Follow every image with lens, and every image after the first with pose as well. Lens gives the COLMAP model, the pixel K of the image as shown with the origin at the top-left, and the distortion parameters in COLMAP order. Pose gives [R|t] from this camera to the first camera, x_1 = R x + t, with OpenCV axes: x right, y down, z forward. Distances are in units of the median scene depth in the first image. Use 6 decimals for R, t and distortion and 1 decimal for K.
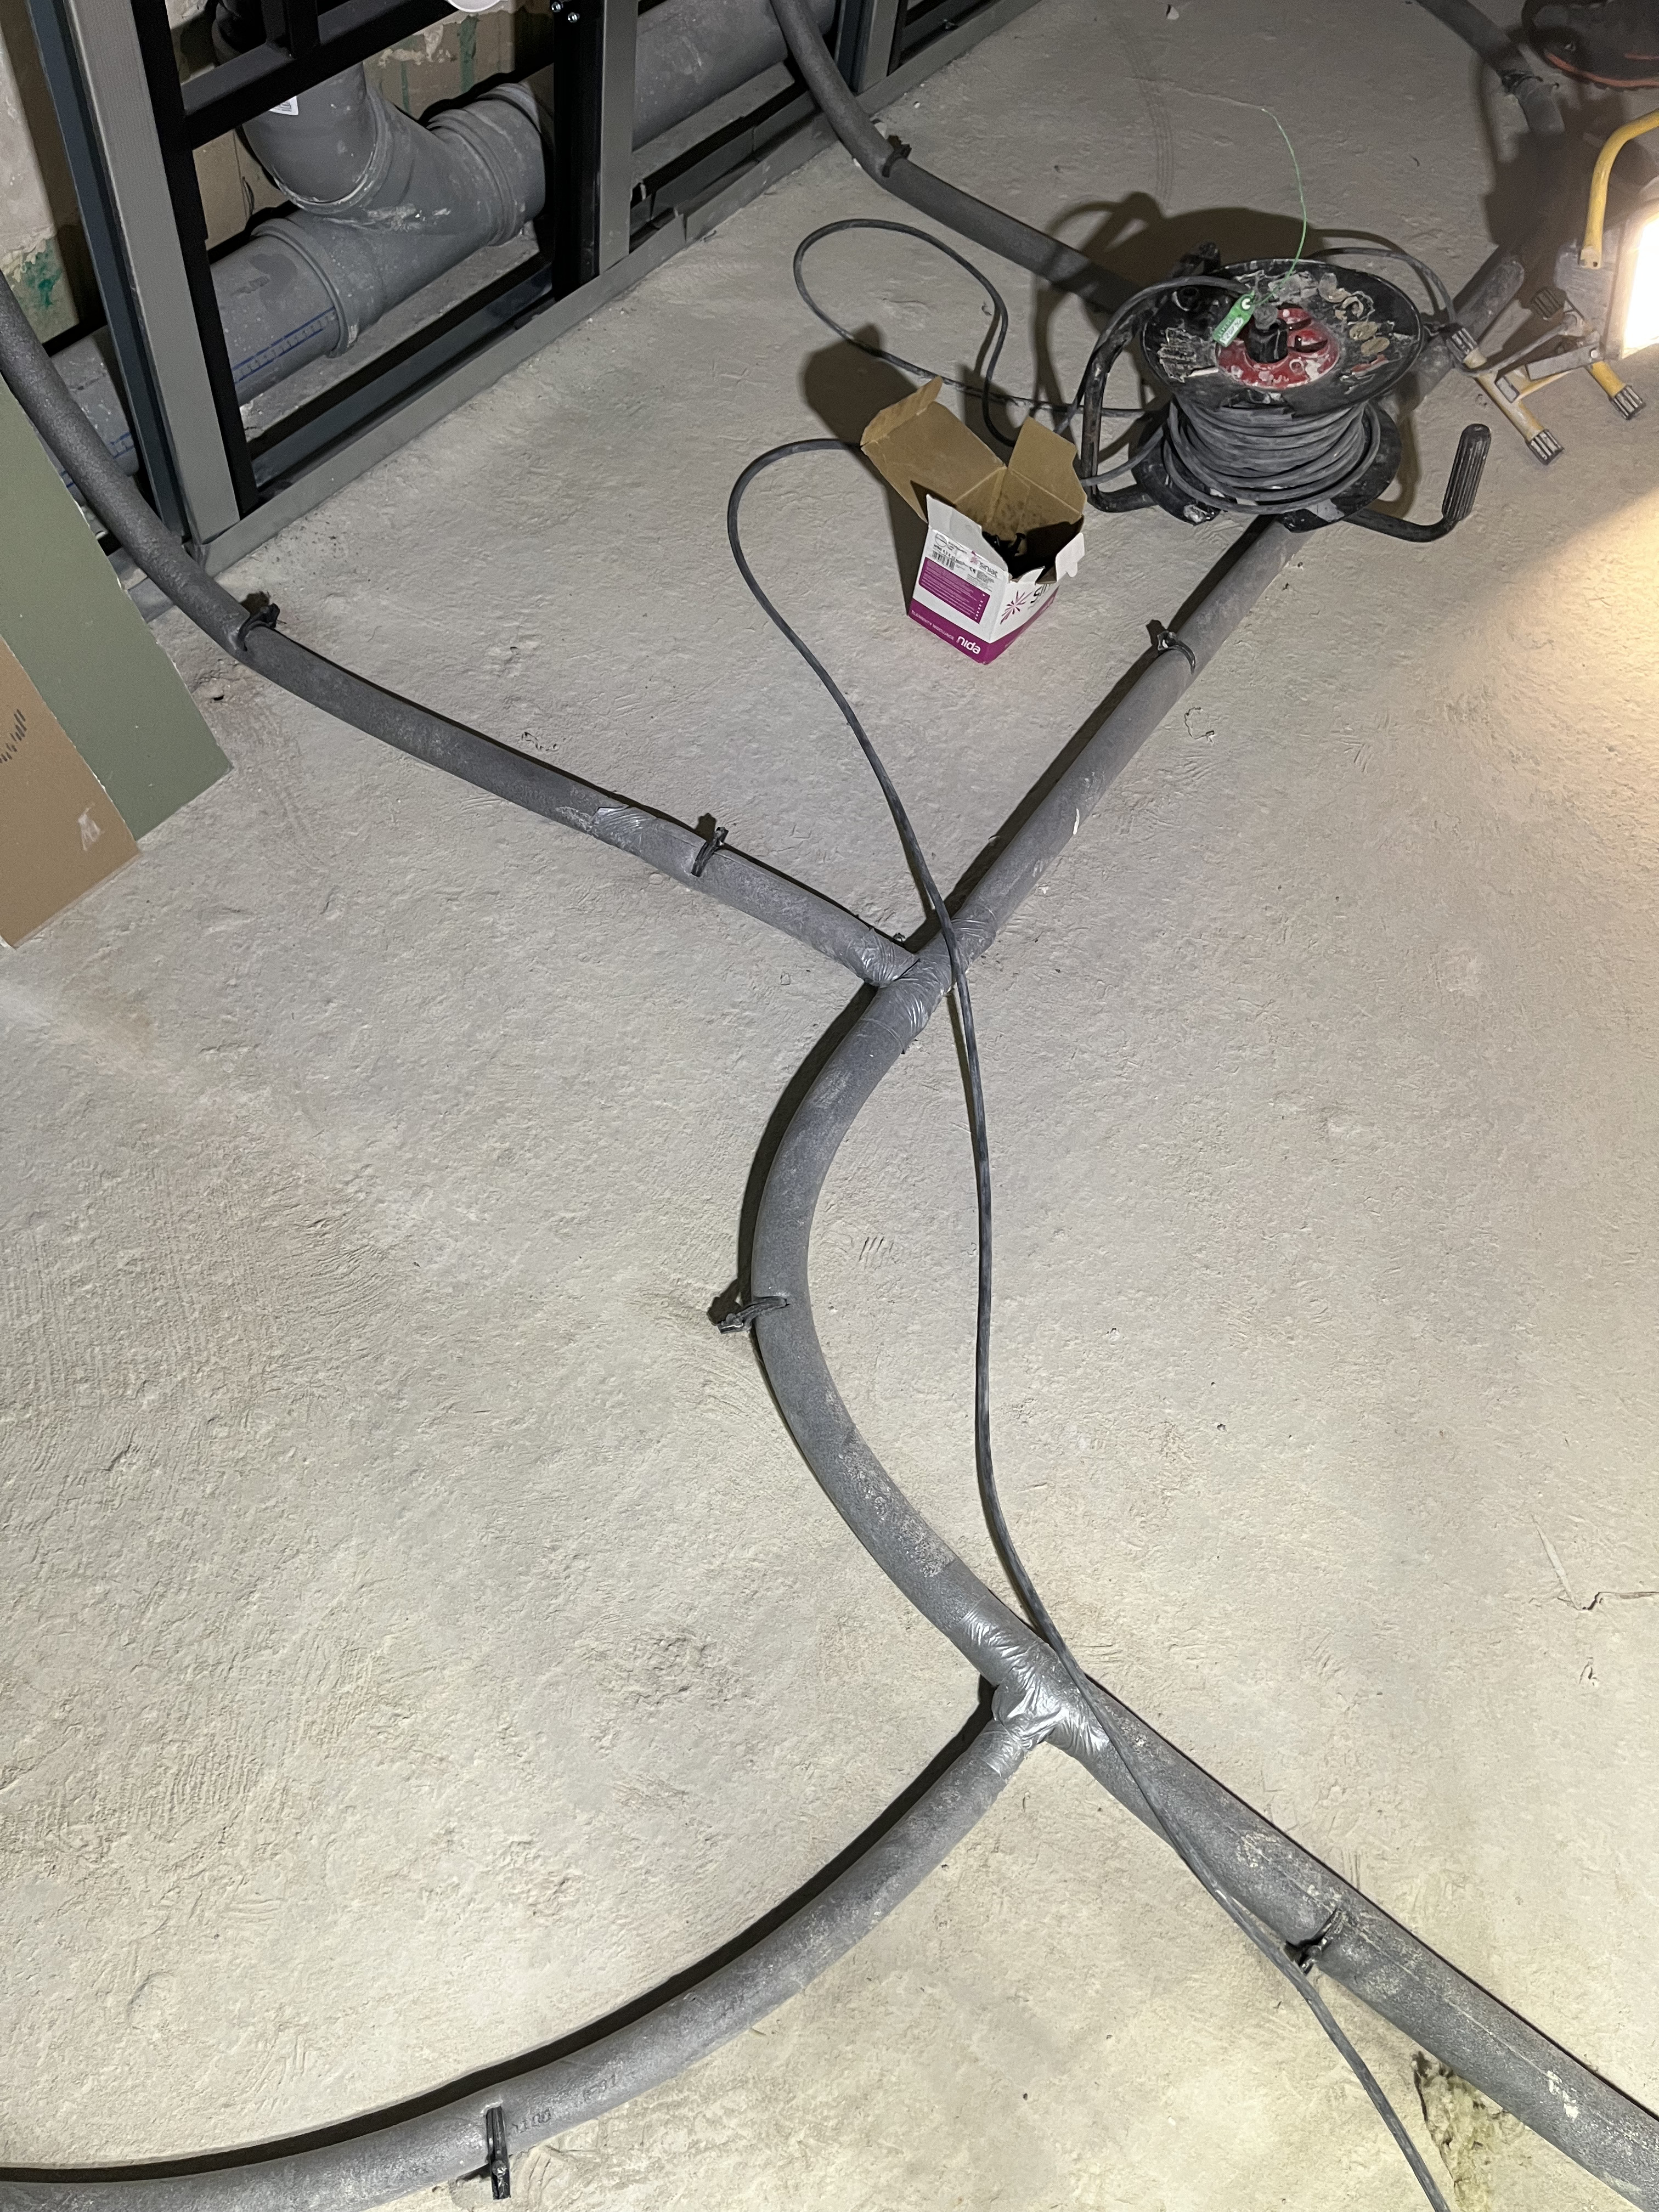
lens RADIAL K [[1672.4, 0, 852.9], [0, 1672.4, 1114.5], [0, 0, 1]] dist [0.069228, -0.089617]
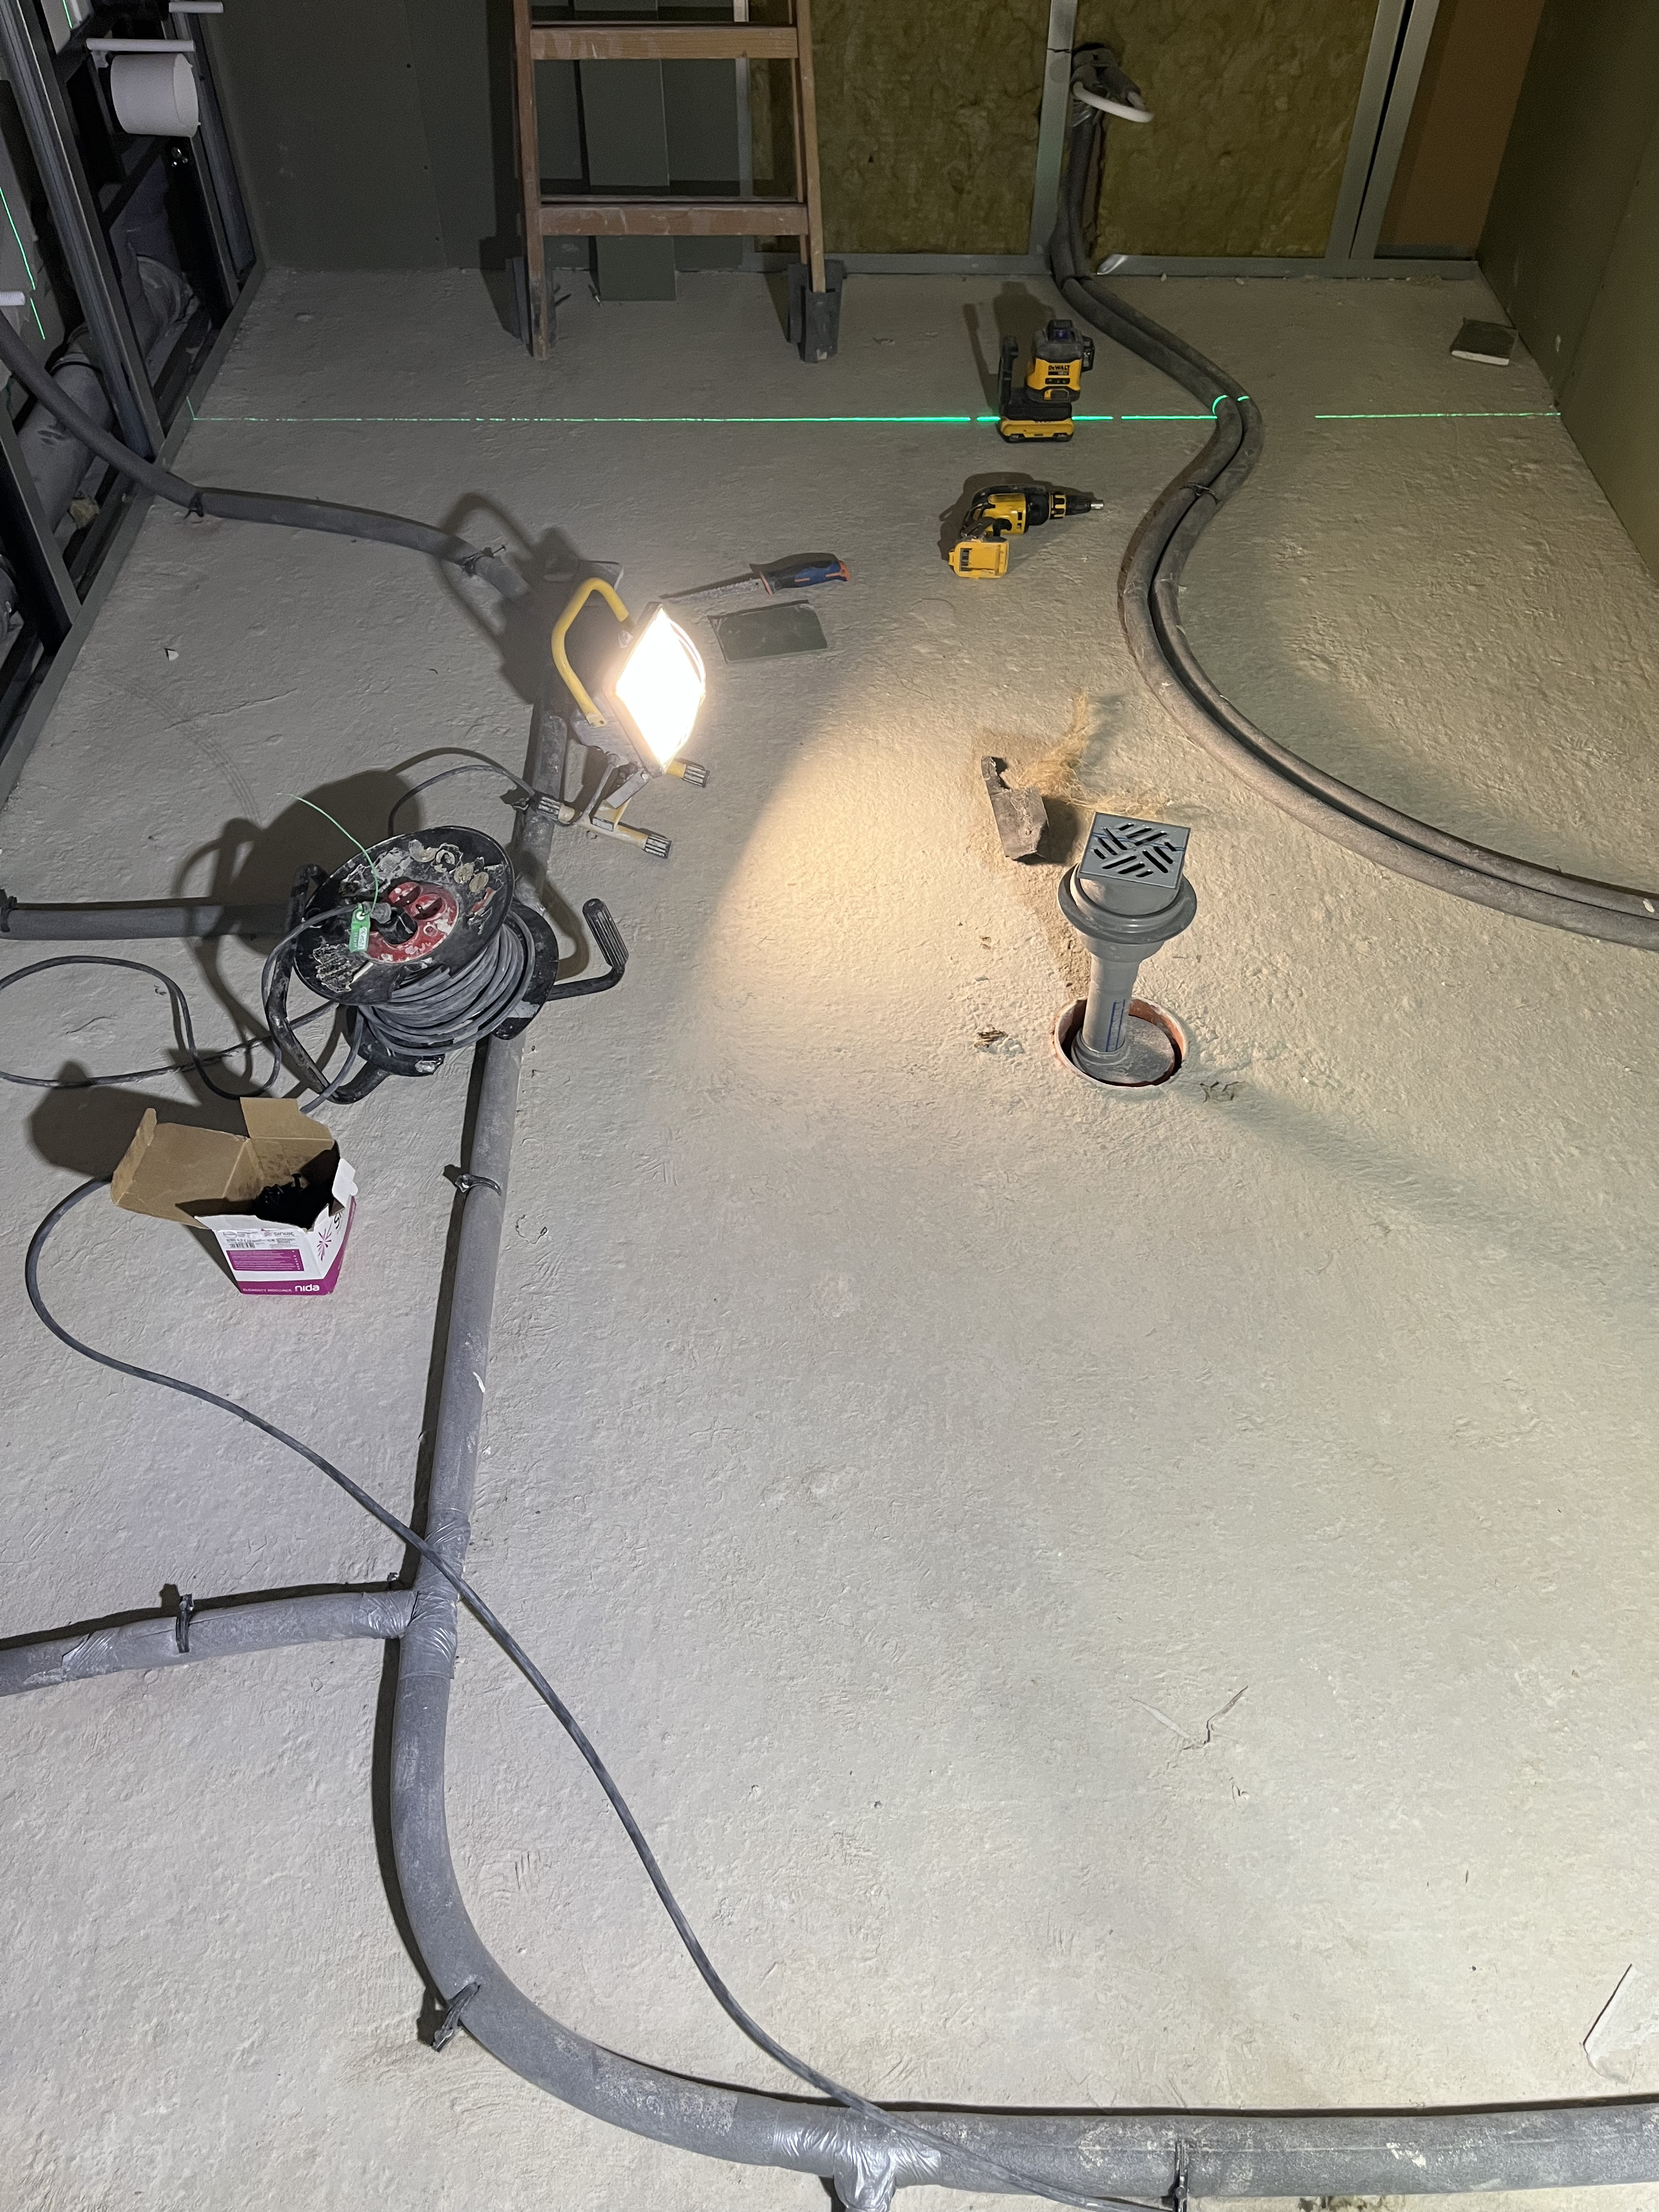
lens RADIAL K [[1666.4, 0, 851.7], [0, 1666.4, 1121.9], [0, 0, 1]] dist [0.066513, -0.087964]
pose [[0.801731, -0.532296, 0.271826, 0.119967], [0.566390, 0.821867, -0.061127, -0.108104], [-0.190867, 0.202967, 0.960403, -0.135787]]
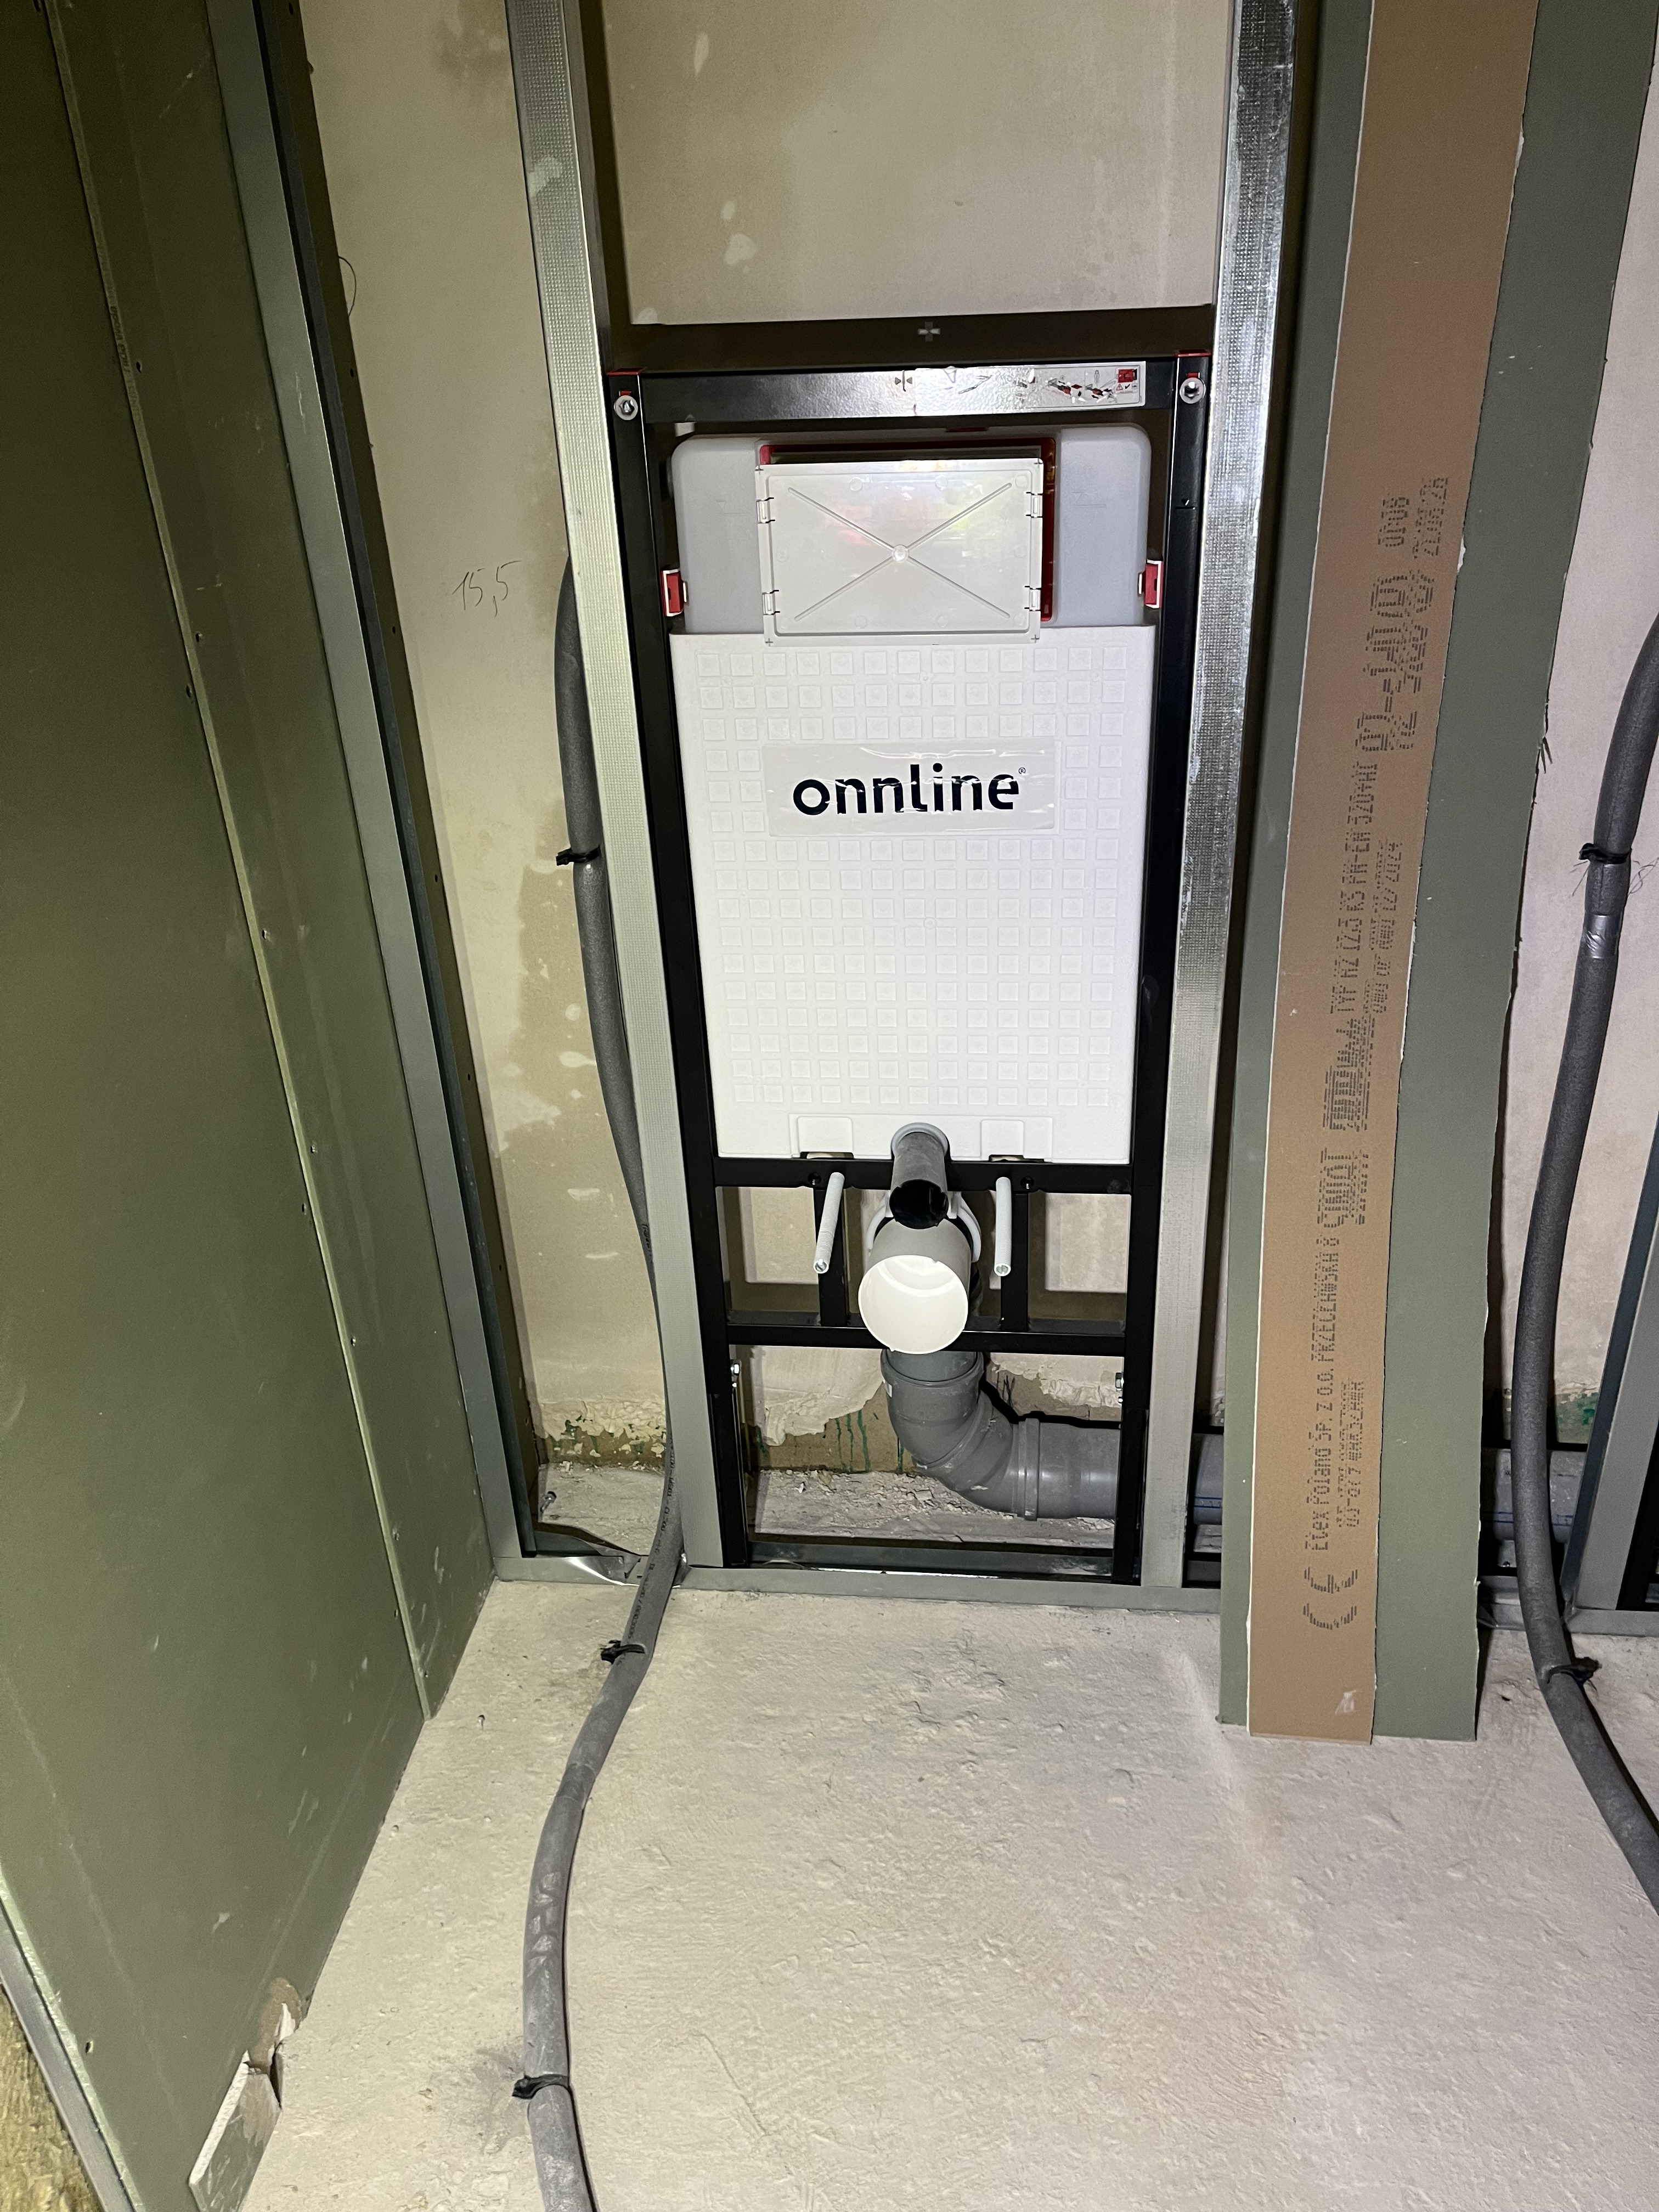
lens RADIAL K [[1669.2, 0, 853.9], [0, 1669.2, 1097.5], [0, 0, 1]] dist [0.059838, -0.079092]
pose [[0.483467, 0.256872, -0.836825, 0.325659], [-0.706398, 0.679069, -0.199667, 0.046349], [0.516973, 0.687664, 0.509761, -0.211314]]
